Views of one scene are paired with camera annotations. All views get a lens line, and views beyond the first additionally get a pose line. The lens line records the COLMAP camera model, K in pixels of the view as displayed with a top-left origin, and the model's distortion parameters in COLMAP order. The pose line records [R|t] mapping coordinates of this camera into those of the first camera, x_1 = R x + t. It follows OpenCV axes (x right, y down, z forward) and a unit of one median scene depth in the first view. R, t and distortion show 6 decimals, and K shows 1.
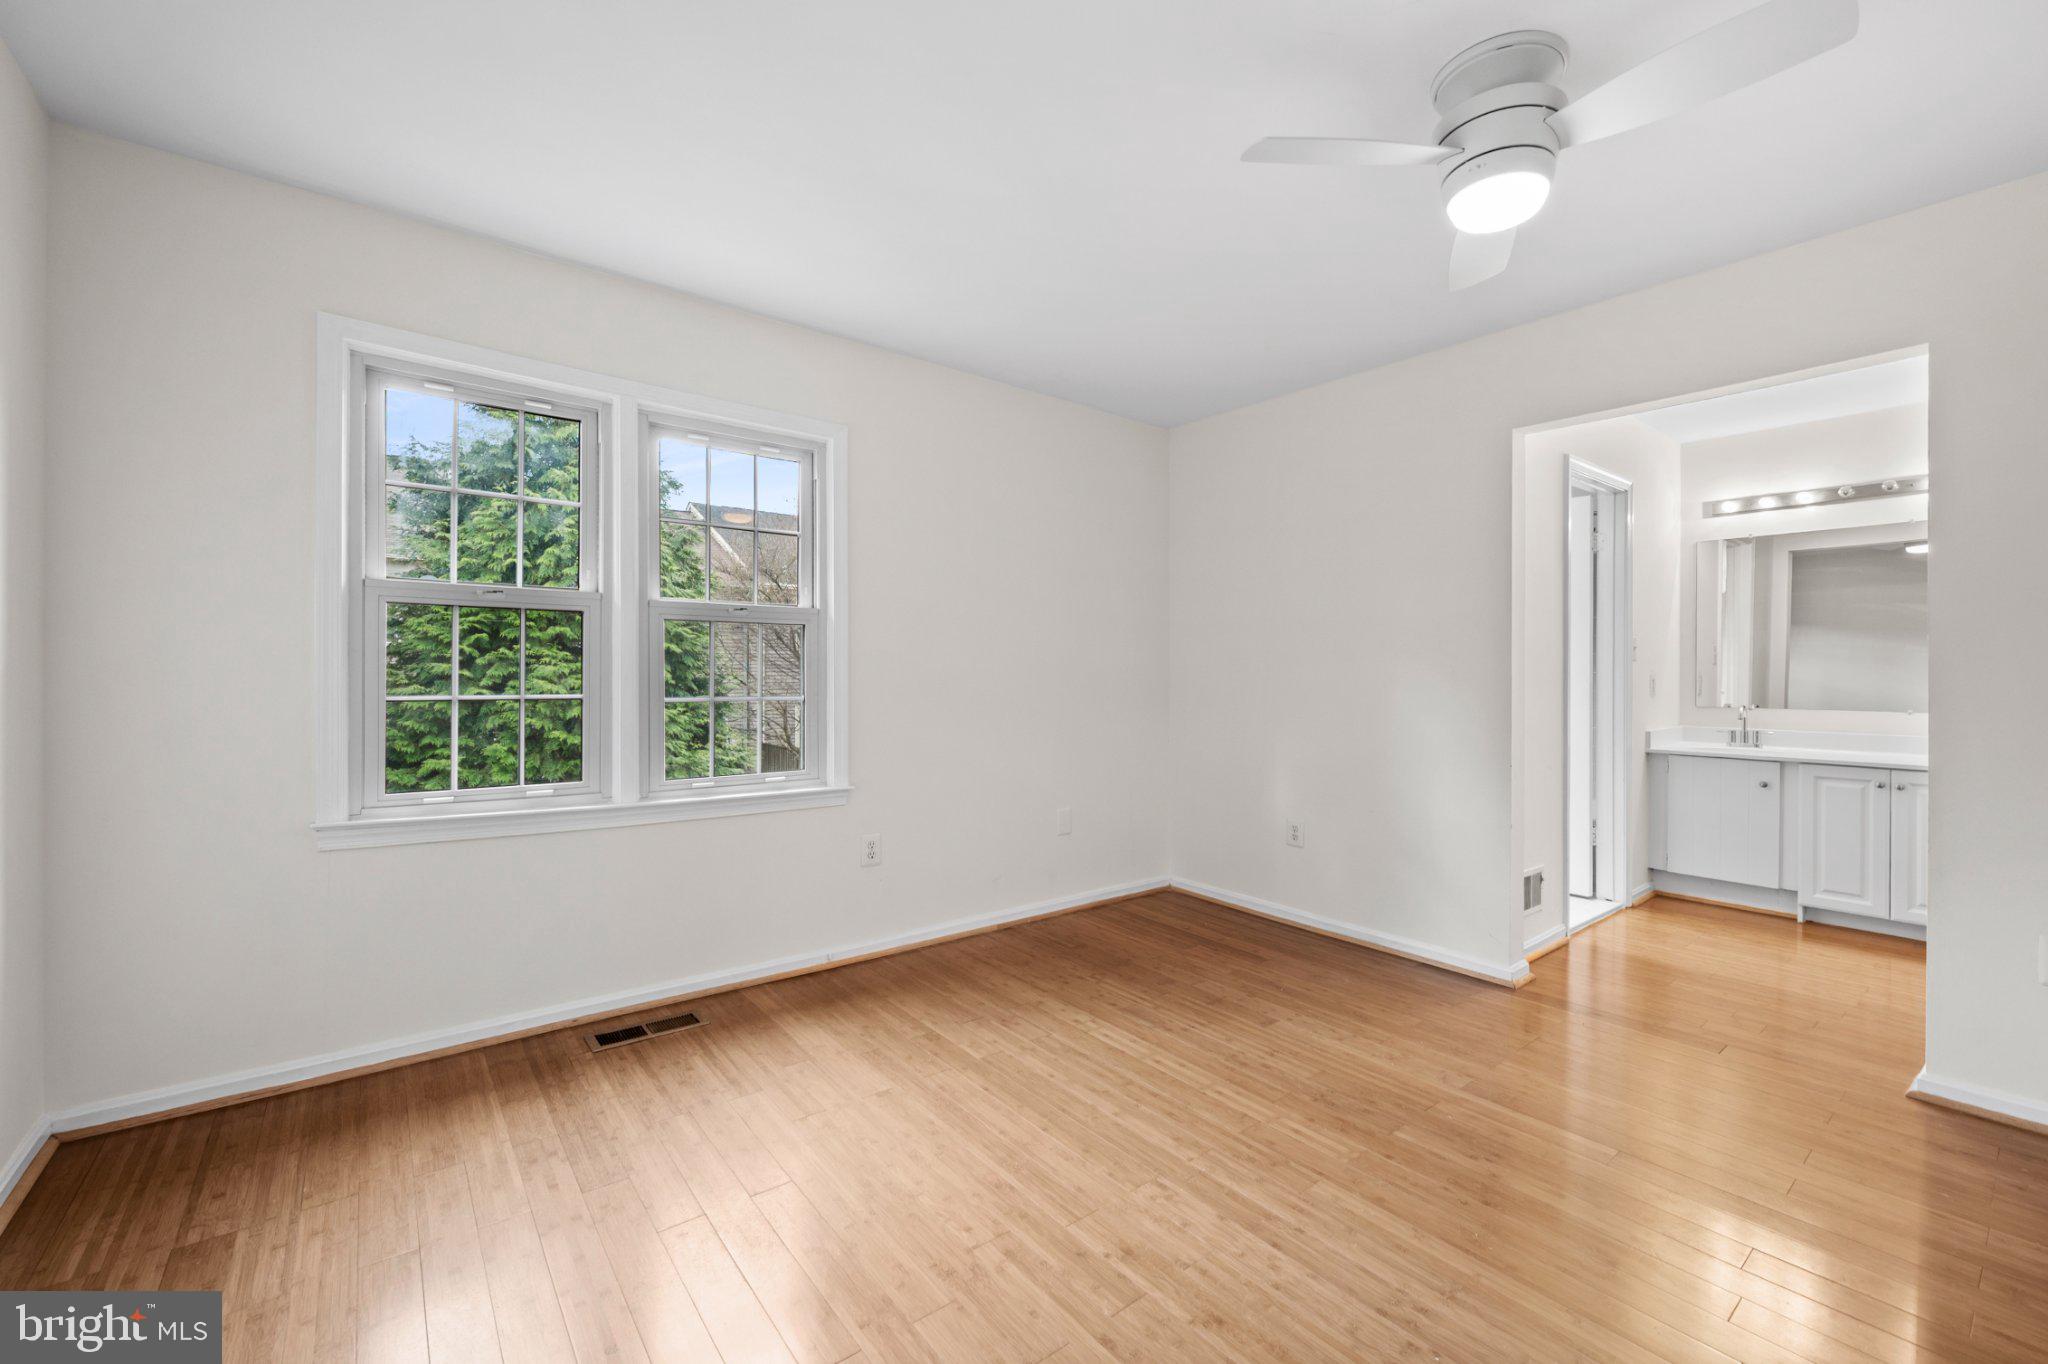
lens RADIAL K [[842.2, 0, 1024.0], [0, 842.2, 682.0], [0, 0, 1]] dist [-0.000287, -0.000165]
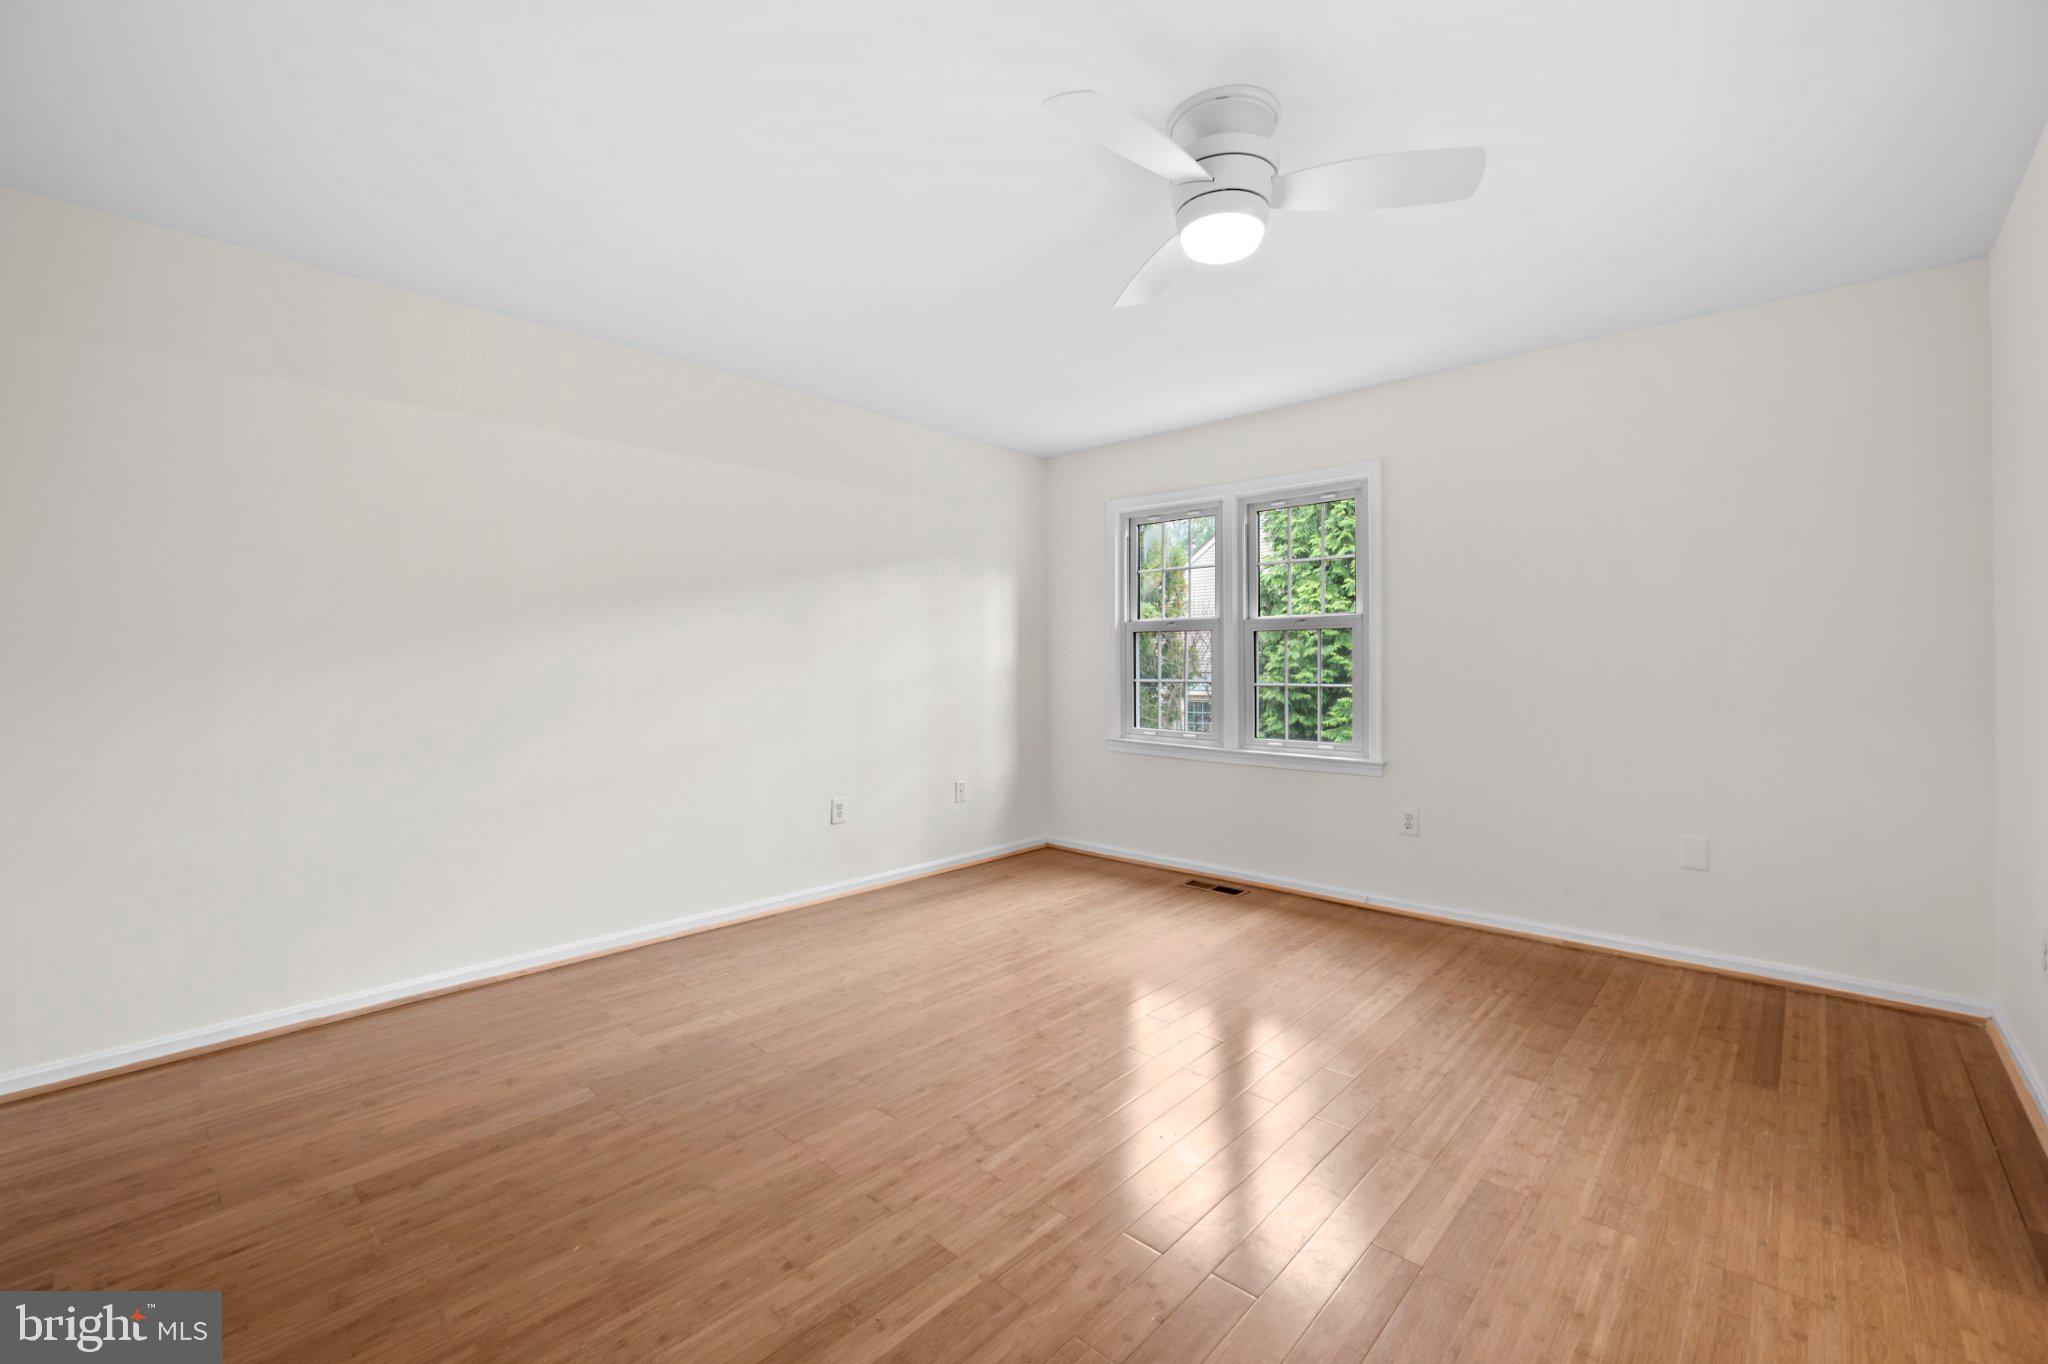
lens RADIAL K [[842.2, 0, 1024.0], [0, 842.2, 682.0], [0, 0, 1]] dist [-0.000287, -0.000165]
pose [[0.146751, 0.006777, -0.989150, 1.000208], [-0.010105, 0.999935, 0.005351, 0.012125], [0.989122, 0.009210, 0.146810, 0.367016]]
